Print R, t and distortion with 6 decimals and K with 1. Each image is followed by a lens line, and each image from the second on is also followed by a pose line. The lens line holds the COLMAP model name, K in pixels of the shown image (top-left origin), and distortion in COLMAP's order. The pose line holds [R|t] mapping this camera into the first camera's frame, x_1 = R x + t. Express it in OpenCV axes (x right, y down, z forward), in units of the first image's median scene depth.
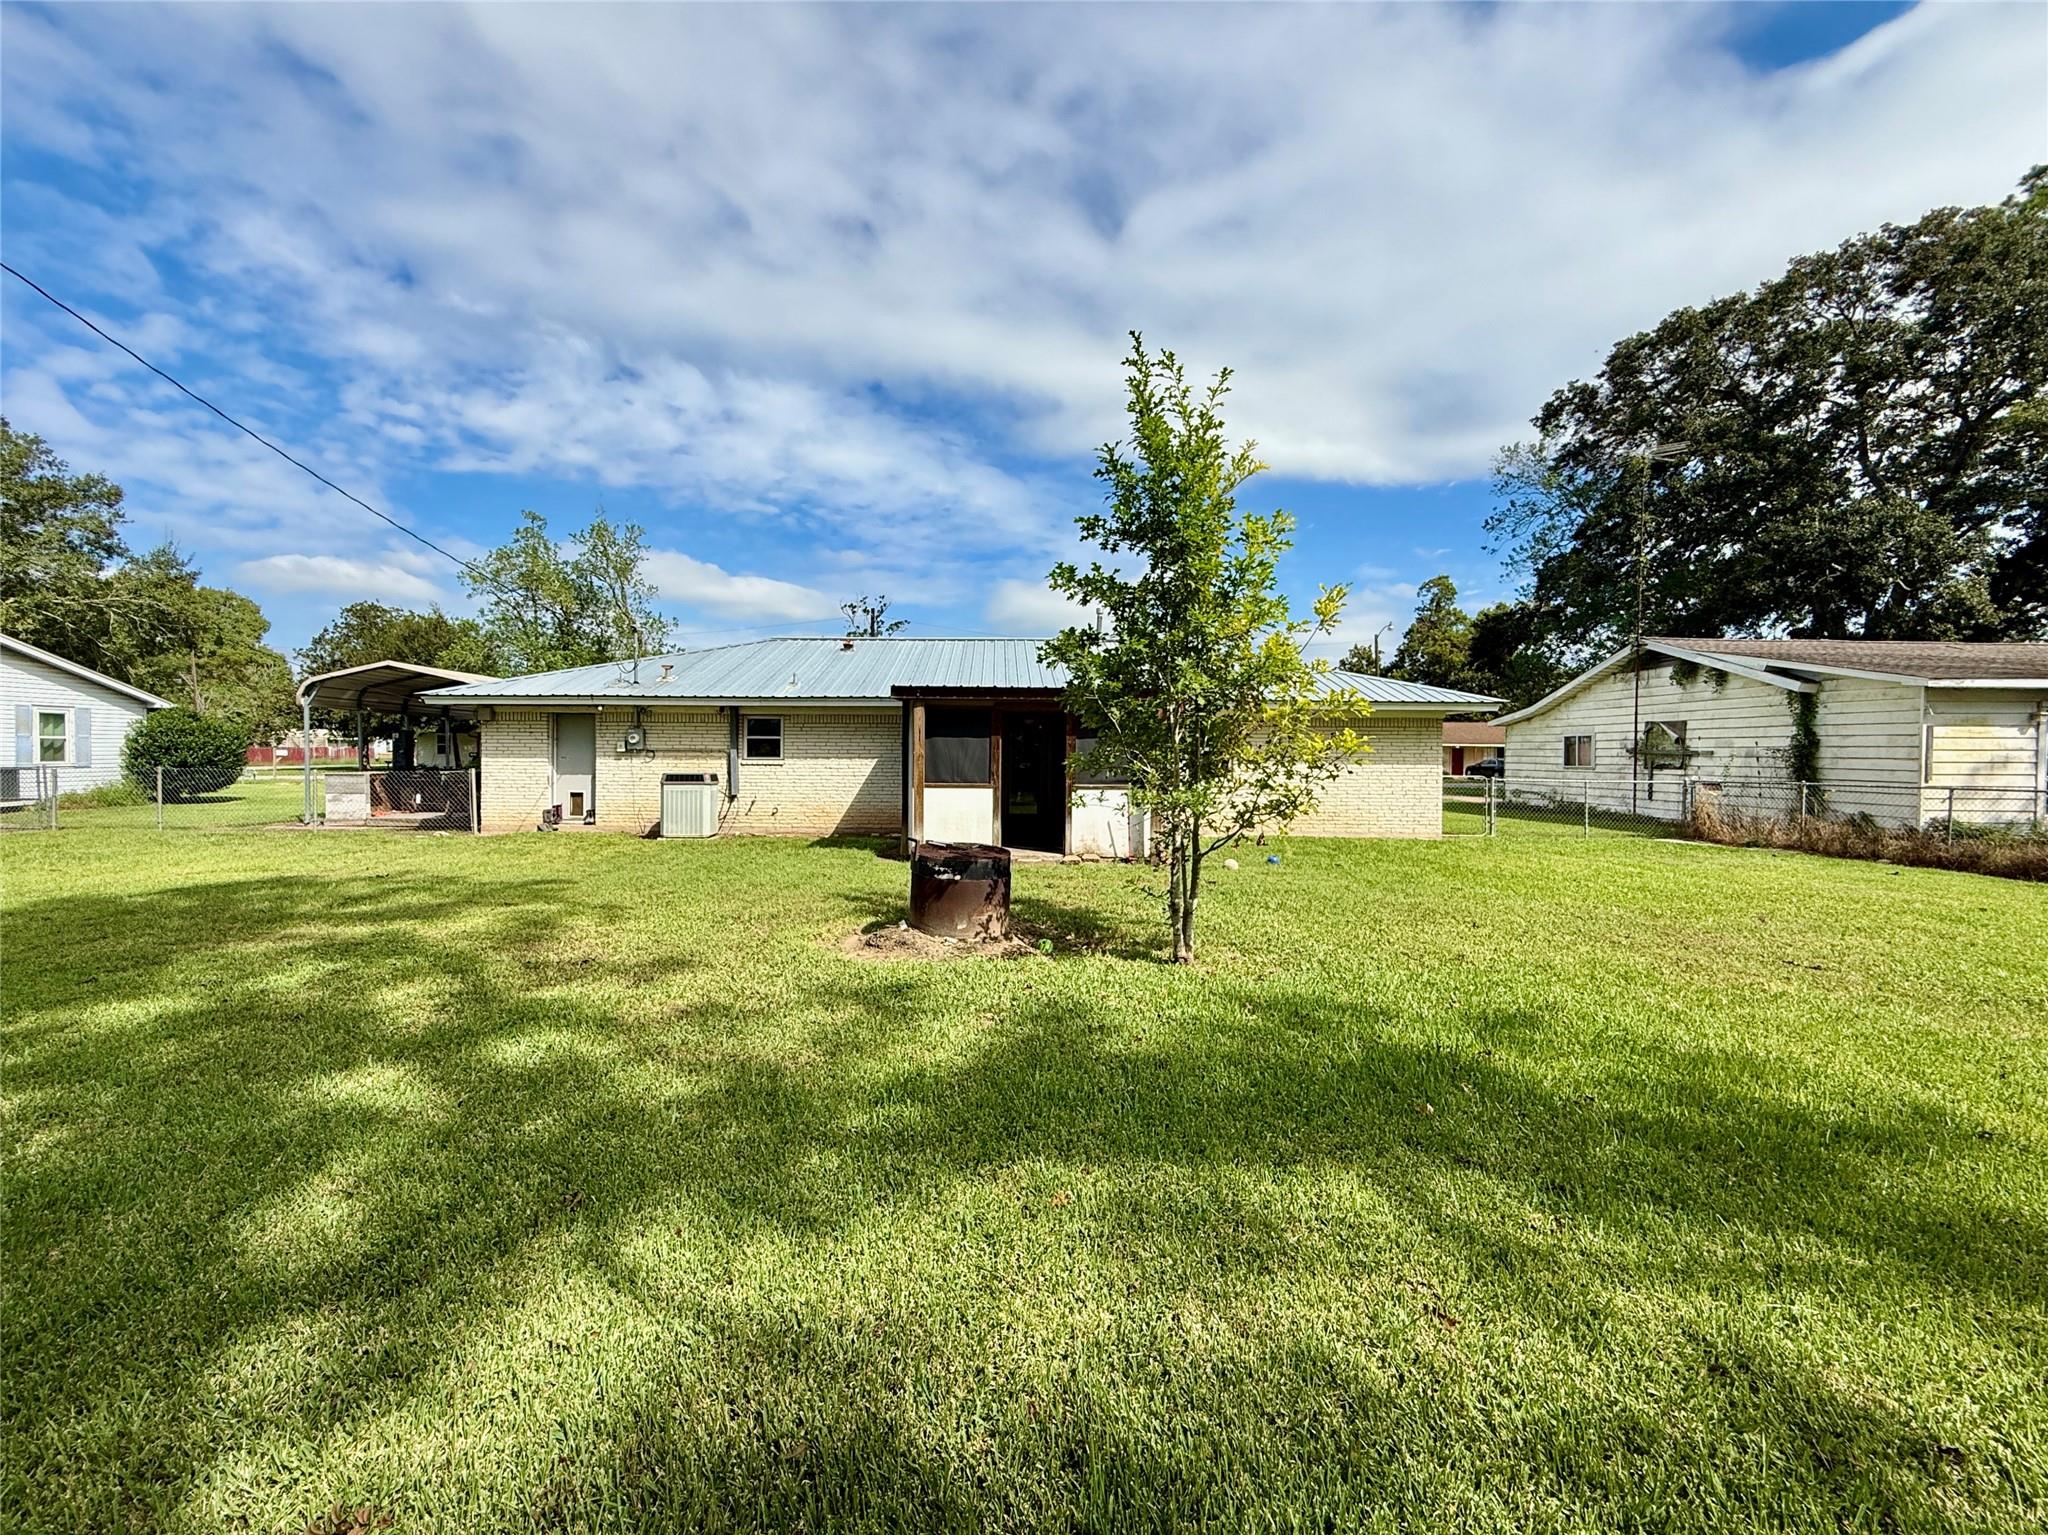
lens RADIAL K [[843.3, 0, 1008.0], [0, 843.3, 761.9], [0, 0, 1]] dist [-0.002061, 0.000244]
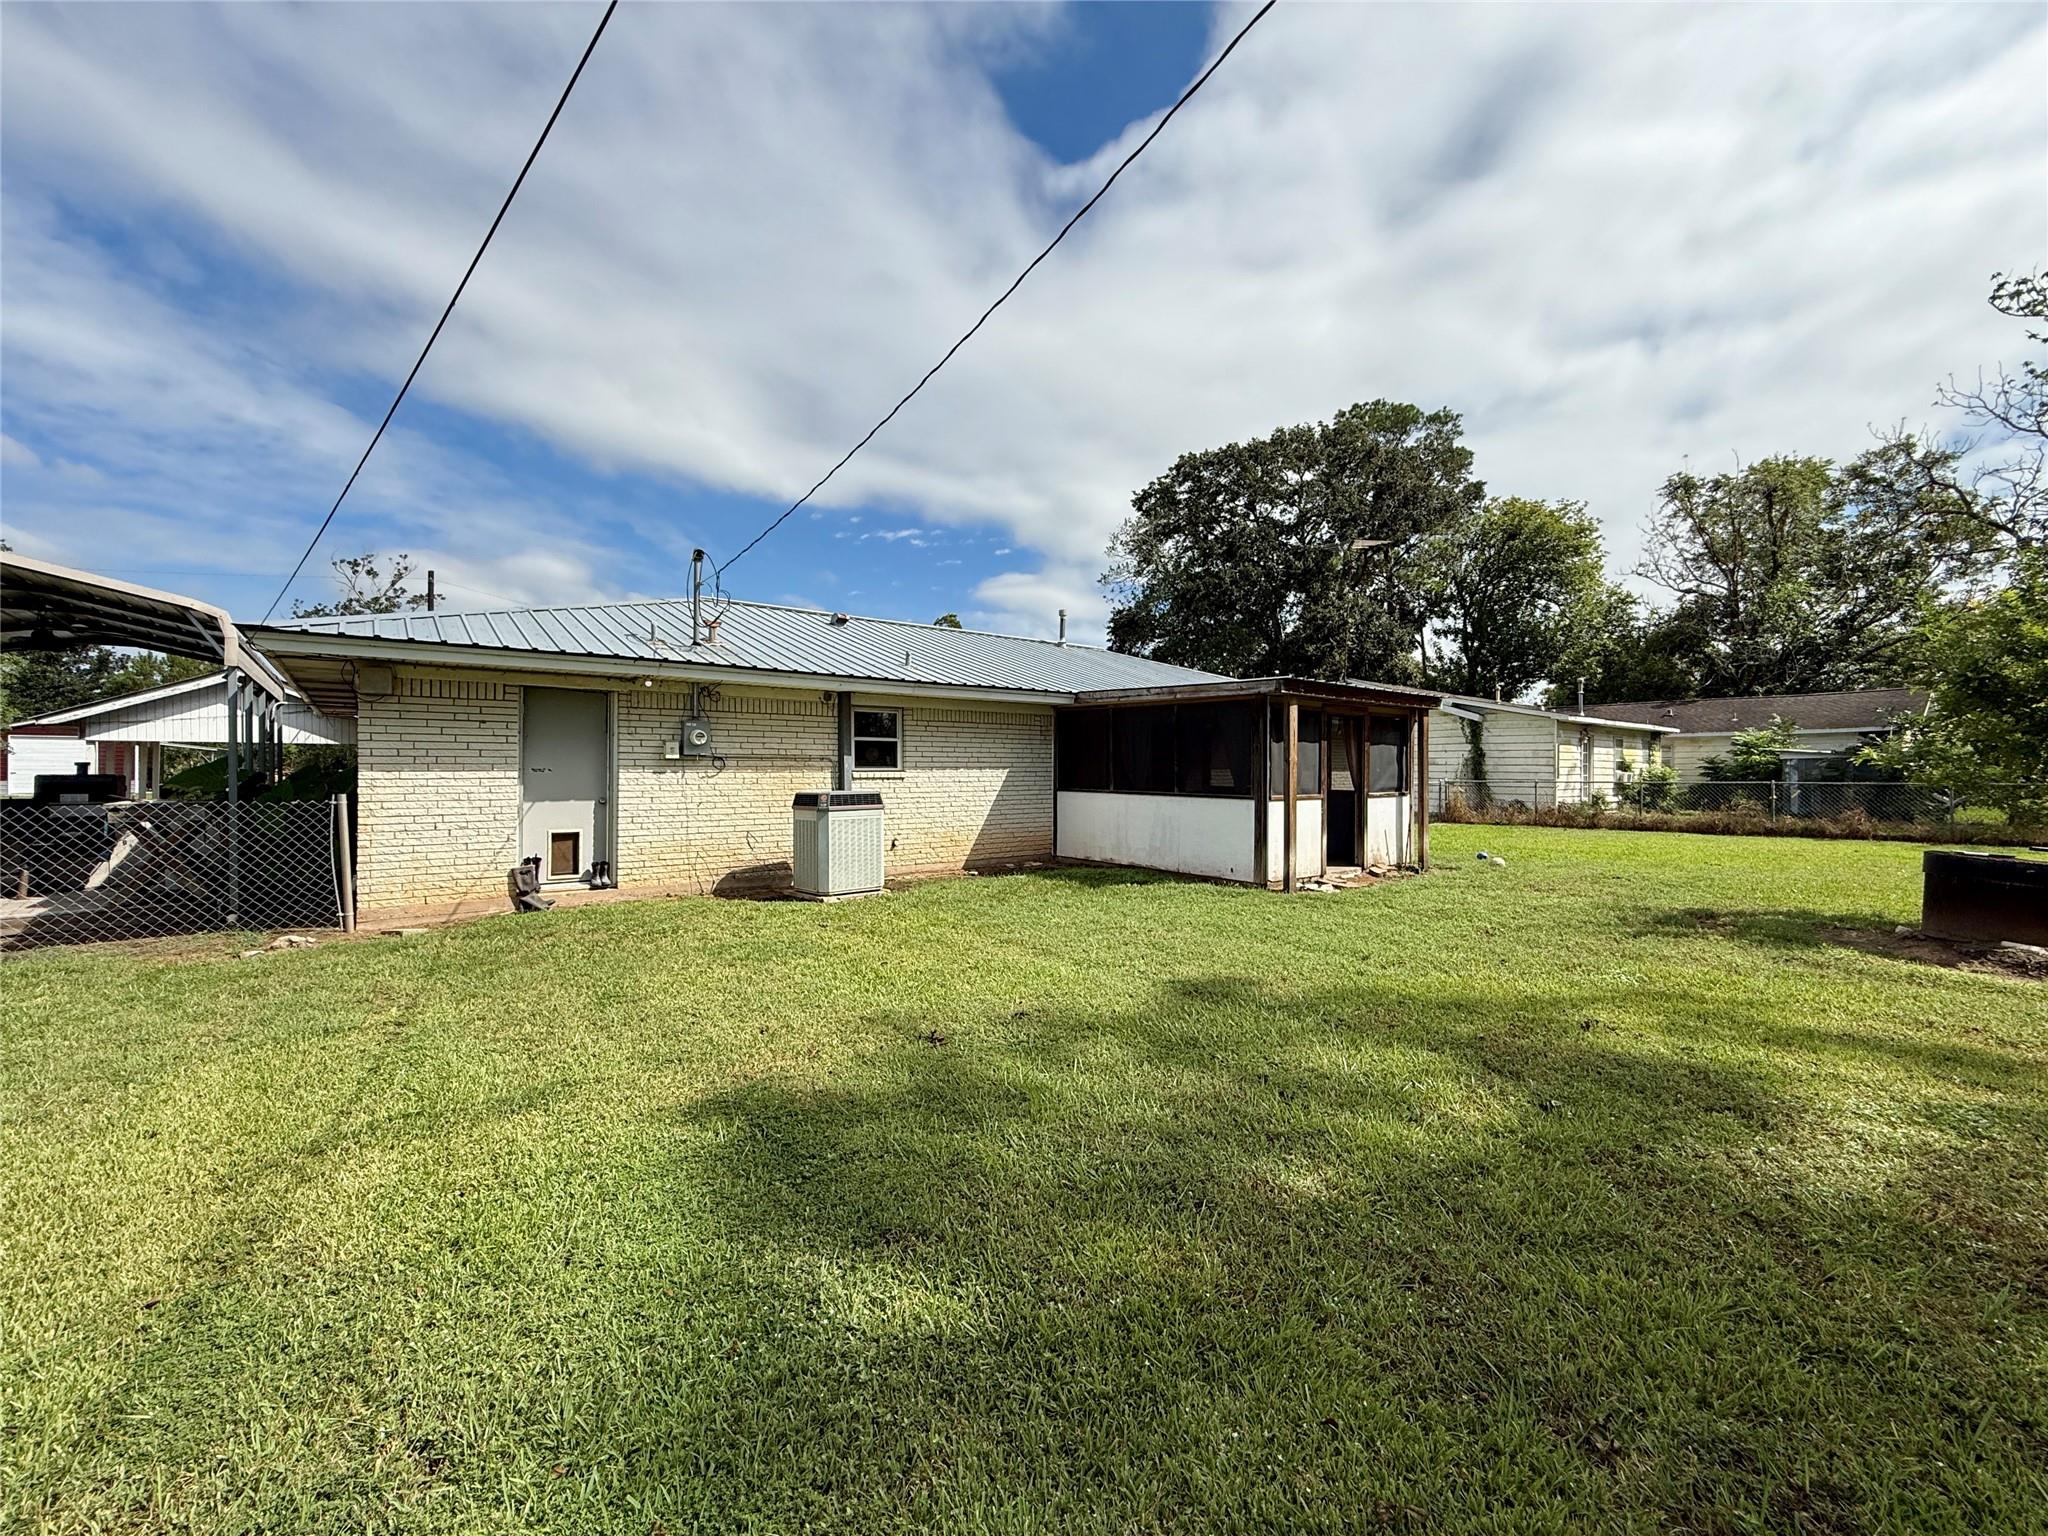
lens RADIAL K [[817.5, 0, 1016.0], [0, 817.5, 768.9], [0, 0, 1]] dist [-0.000105, -0.000186]
pose [[0.763851, -0.005484, 0.645370, -0.620515], [0.013153, 0.999888, -0.007071, 0.001892], [-0.645259, 0.013890, 0.763838, 0.392495]]
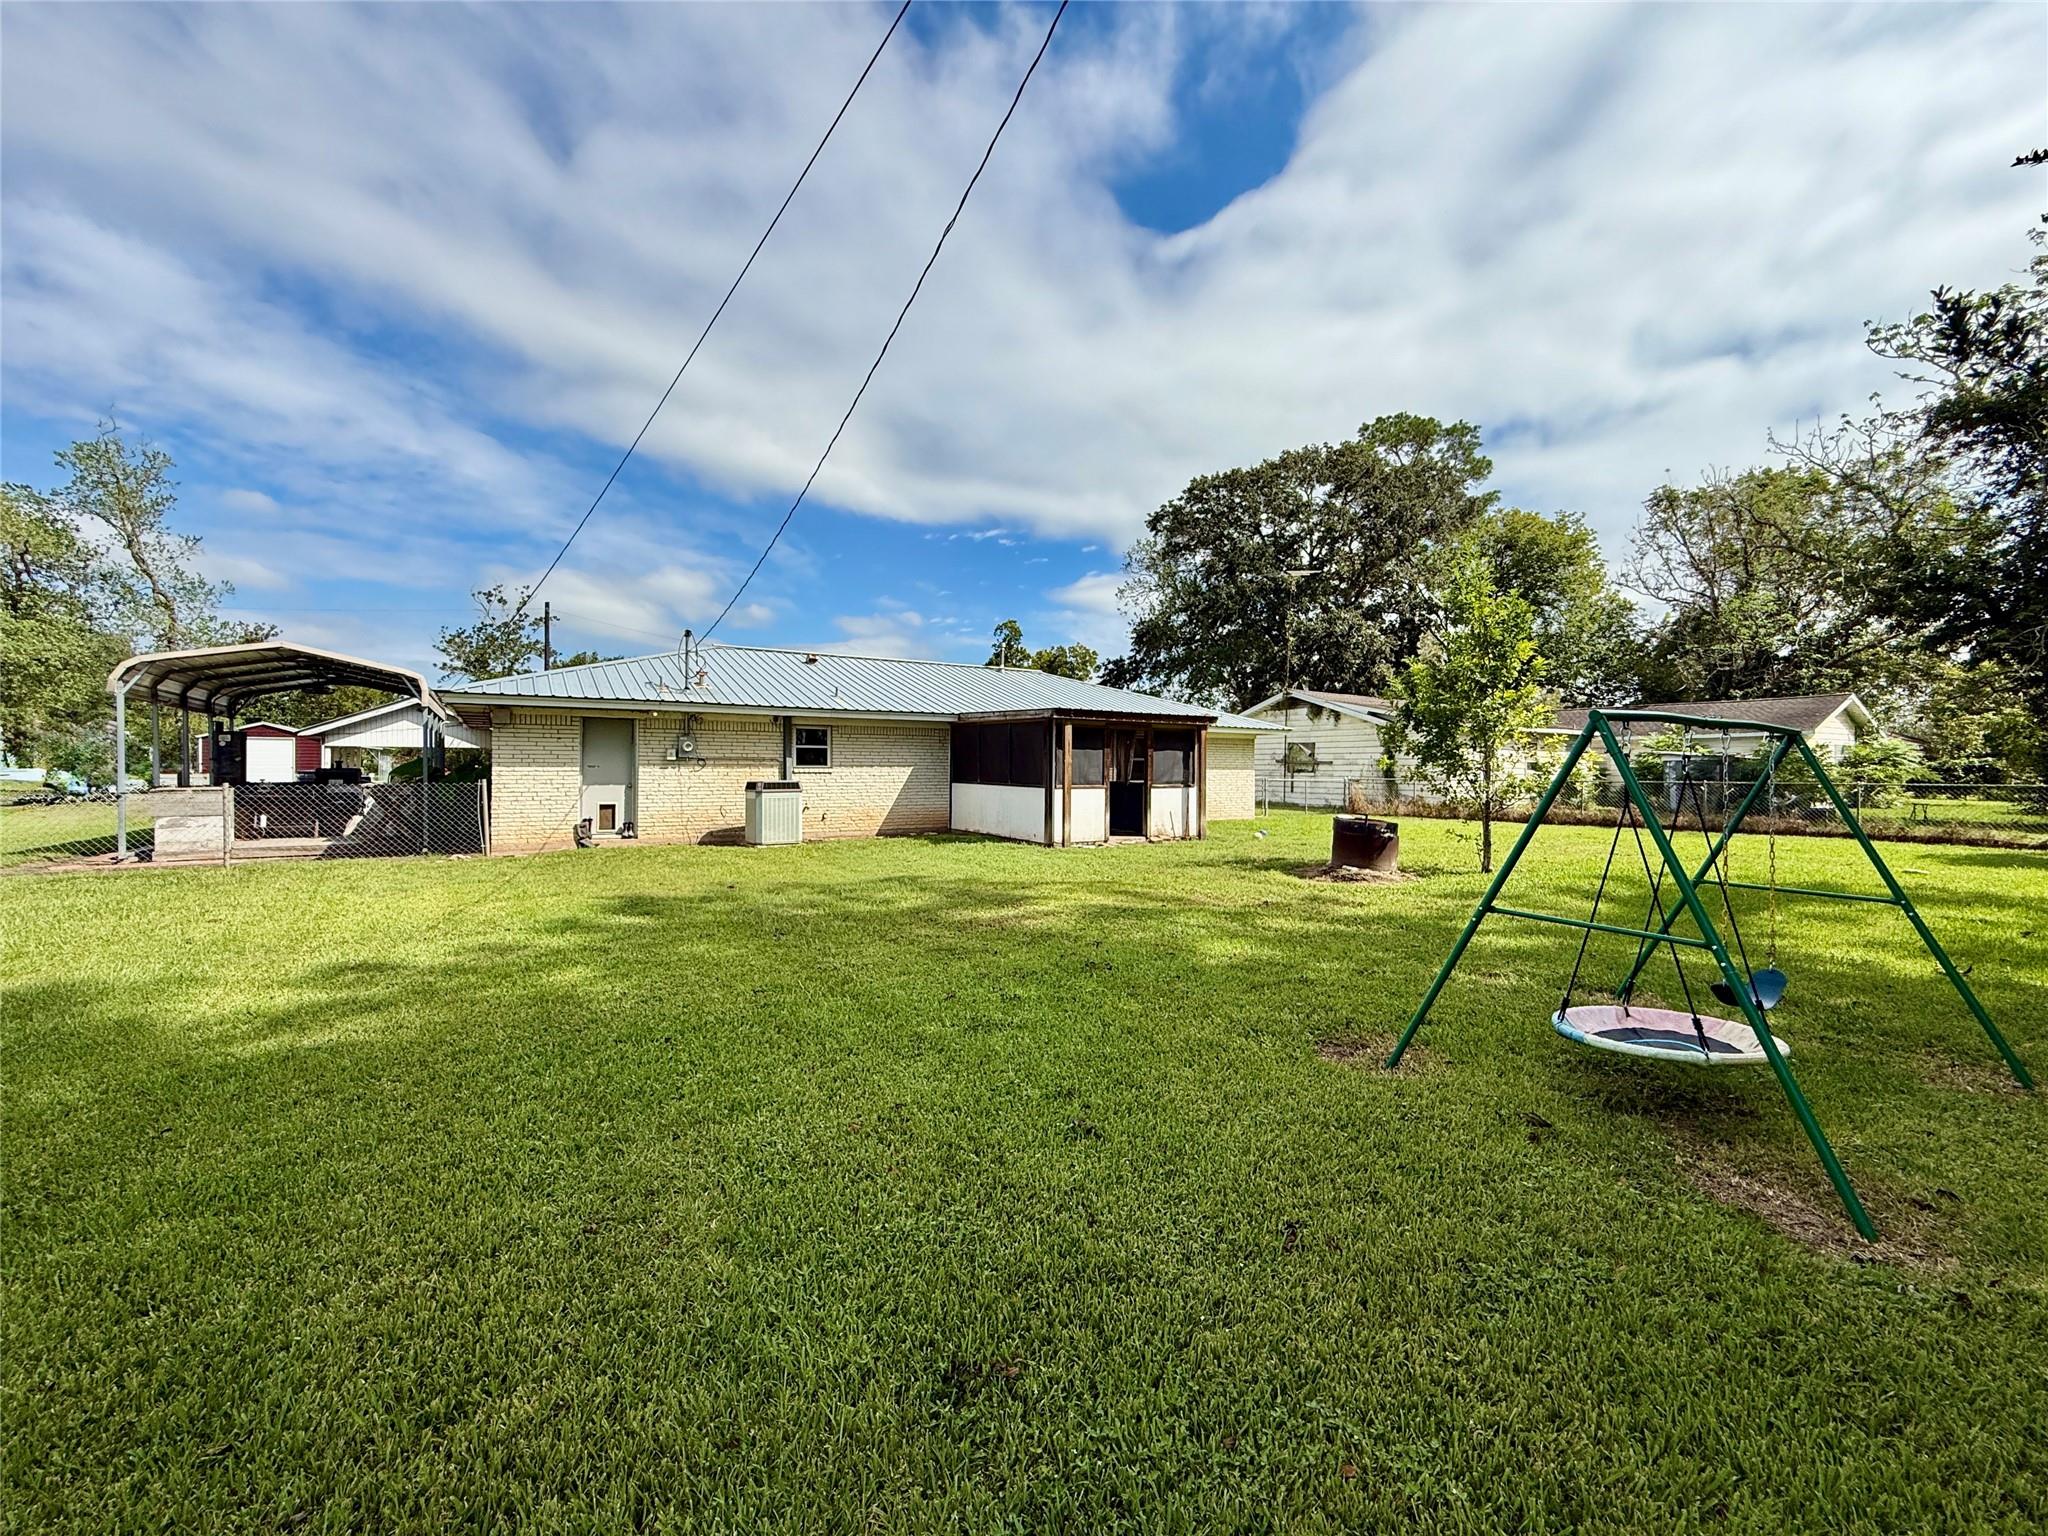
lens RADIAL K [[817.5, 0, 1016.0], [0, 817.5, 768.9], [0, 0, 1]] dist [-0.000105, -0.000186]
pose [[0.832164, -0.004065, 0.554515, -0.624061], [0.006906, 0.999972, -0.003034, 0.003435], [-0.554487, 0.006354, 0.832168, 0.009454]]
